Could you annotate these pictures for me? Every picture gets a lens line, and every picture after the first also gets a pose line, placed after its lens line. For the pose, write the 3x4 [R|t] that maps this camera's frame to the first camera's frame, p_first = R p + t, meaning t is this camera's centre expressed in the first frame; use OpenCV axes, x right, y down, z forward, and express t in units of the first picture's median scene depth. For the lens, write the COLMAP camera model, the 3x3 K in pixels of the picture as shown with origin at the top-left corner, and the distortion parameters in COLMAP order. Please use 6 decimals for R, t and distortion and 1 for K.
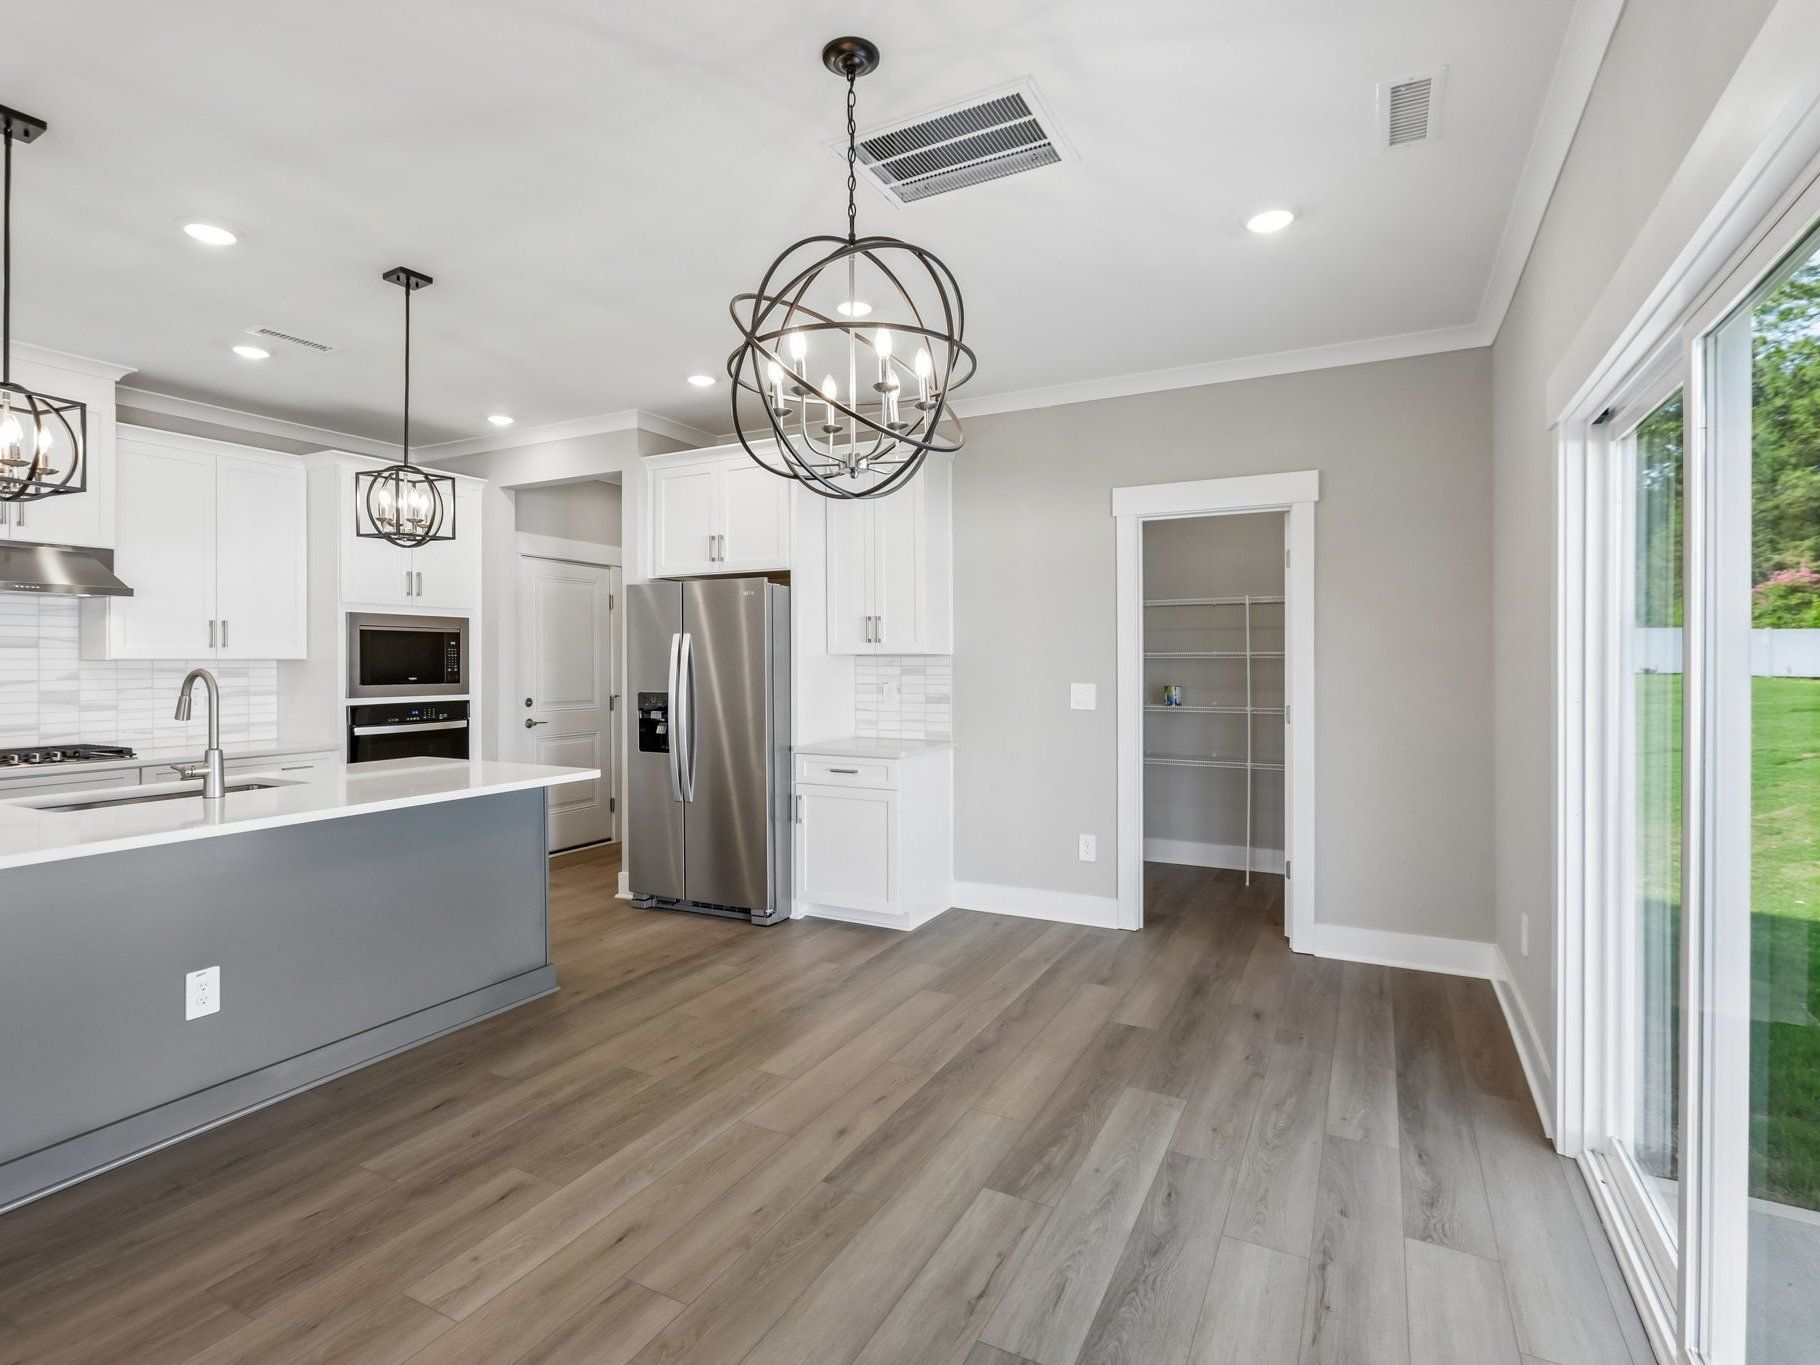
lens RADIAL K [[928.3, 0, 913.6], [0, 928.3, 665.1], [0, 0, 1]] dist [0.001140, -0.001050]
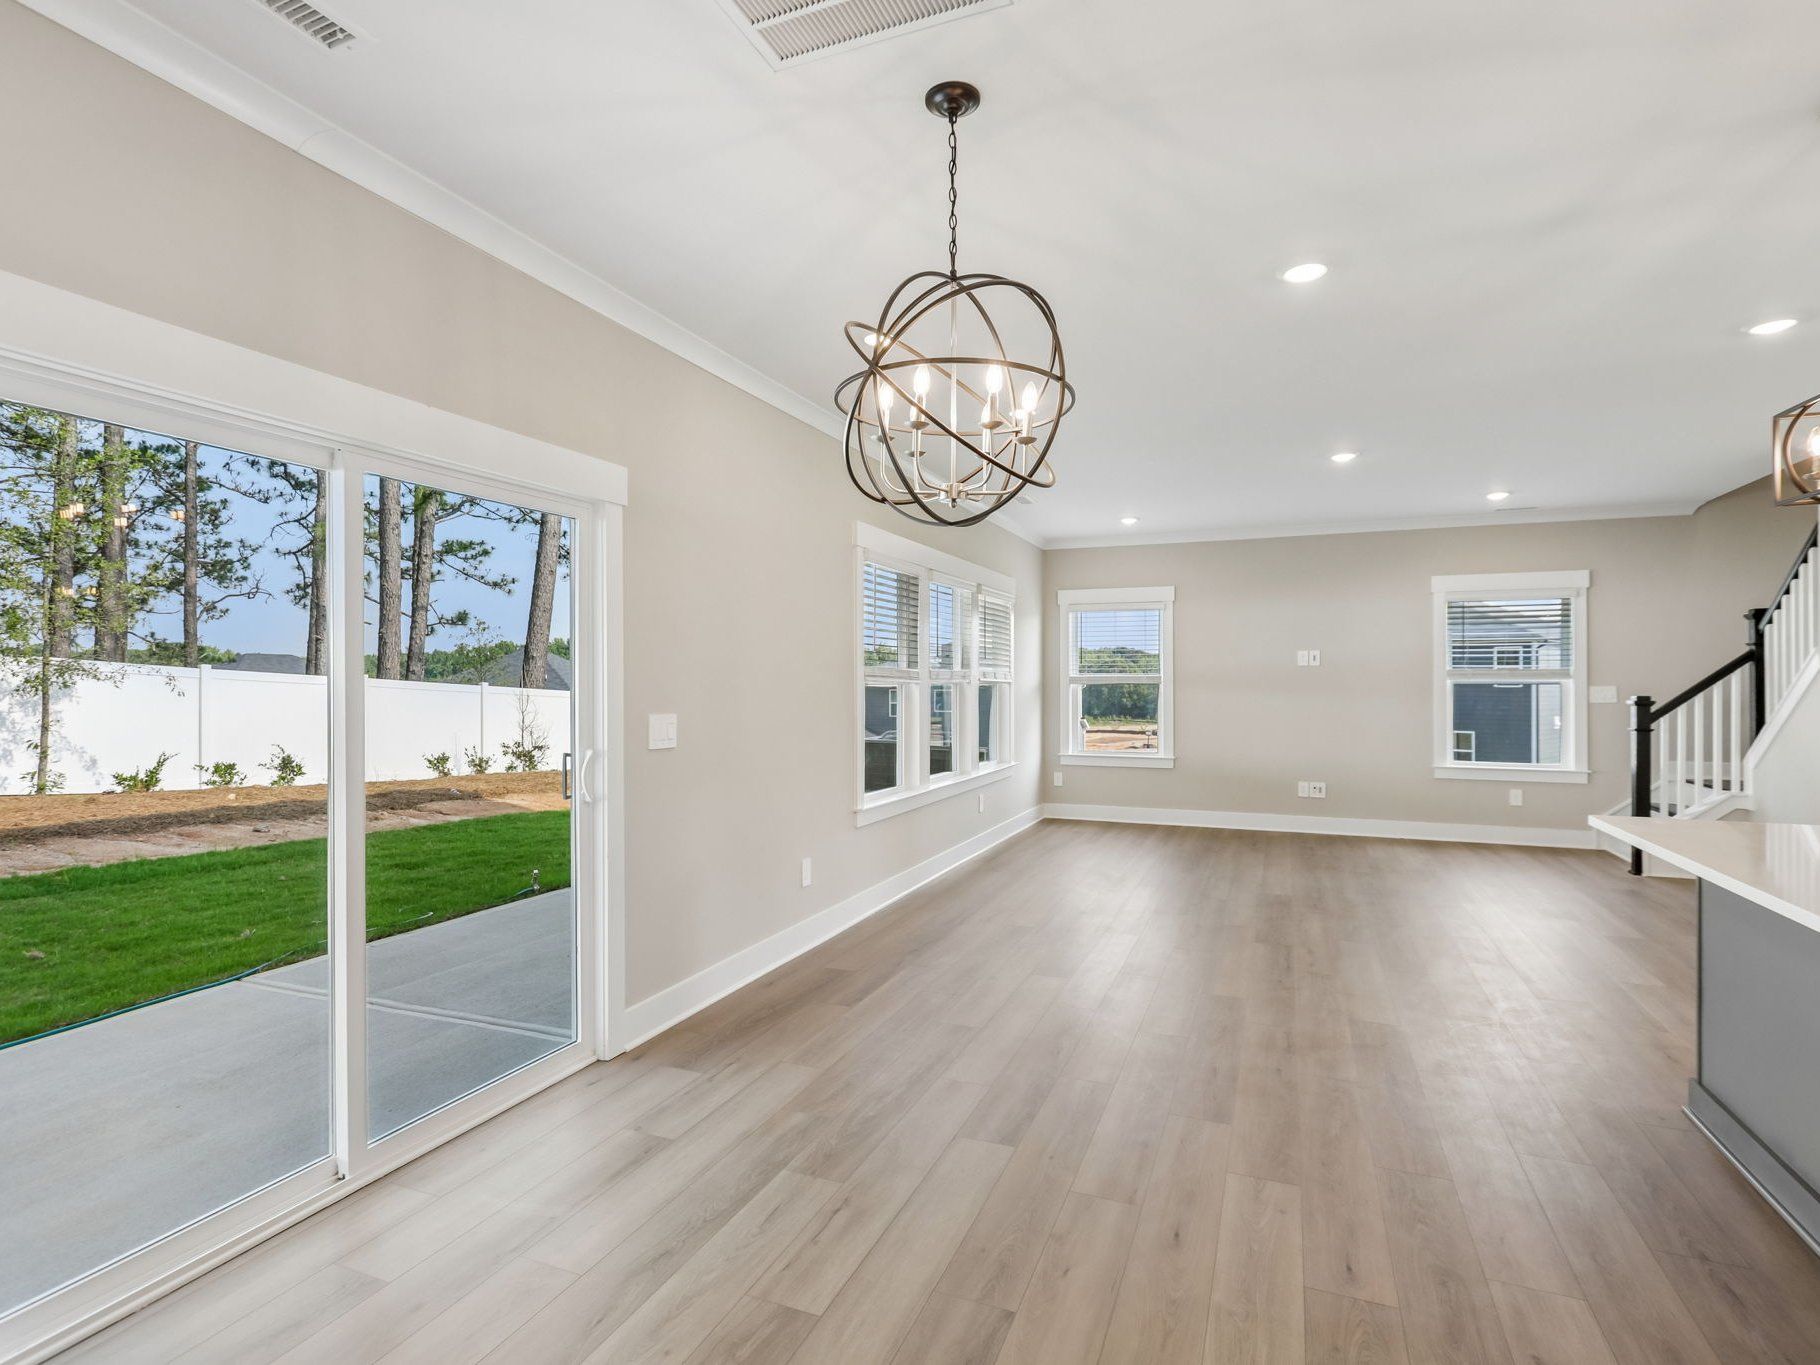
lens RADIAL K [[928.3, 0, 911.3], [0, 928.3, 680.0], [0, 0, 1]] dist [0.001140, -0.001050]
pose [[-0.996603, 0.005144, -0.082195, 0.032563], [0.004979, 0.999985, 0.002209, -0.006064], [0.082205, 0.001793, -0.996614, 0.998163]]
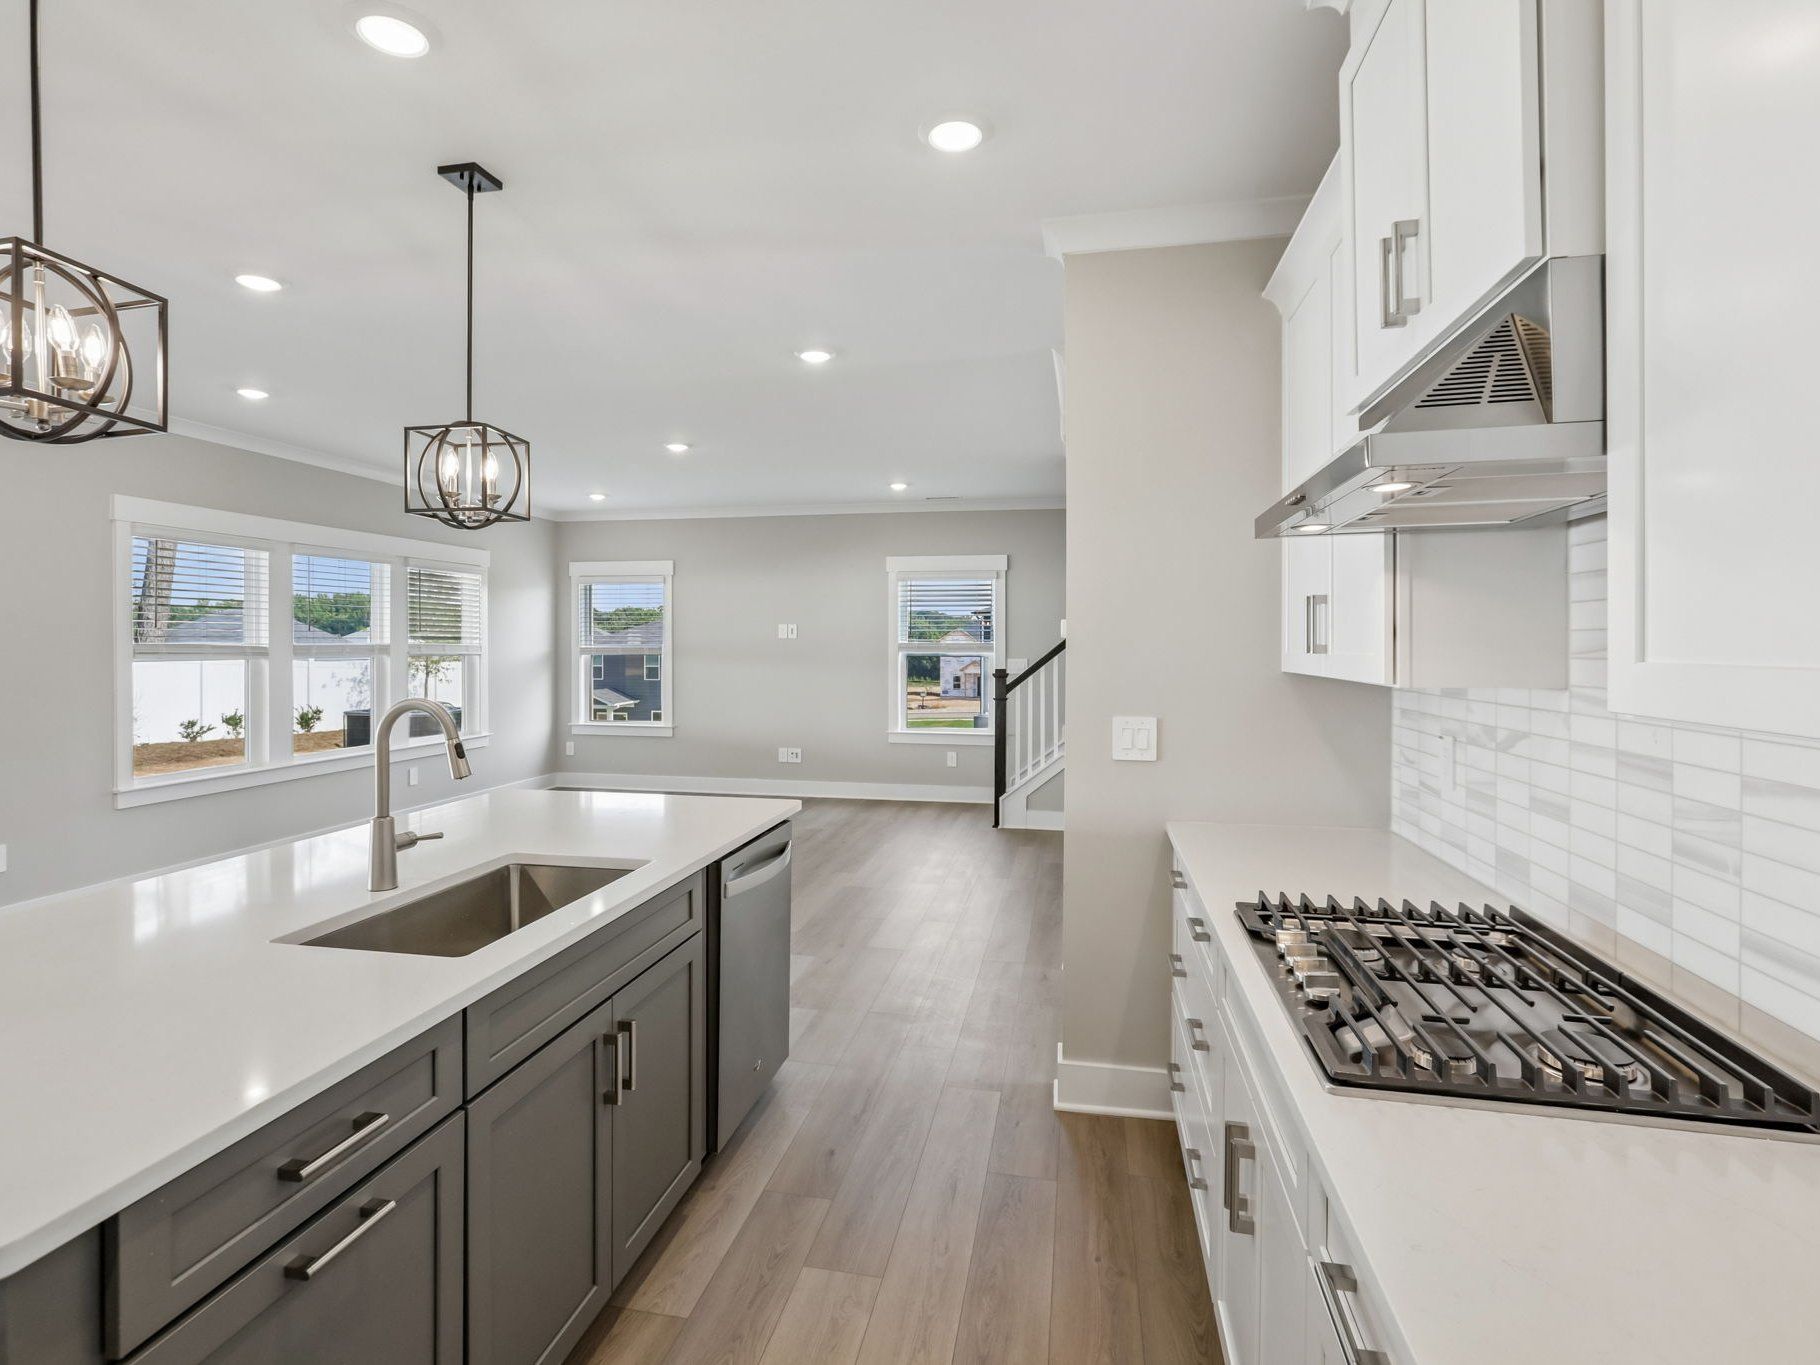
lens RADIAL K [[928.3, 0, 904.0], [0, 928.3, 663.1], [0, 0, 1]] dist [0.001140, -0.001050]
pose [[-0.964857, 0.008170, -0.262650, -0.588581], [0.001375, 0.999660, 0.026046, -0.024079], [0.262774, 0.024770, -0.964540, 1.164002]]
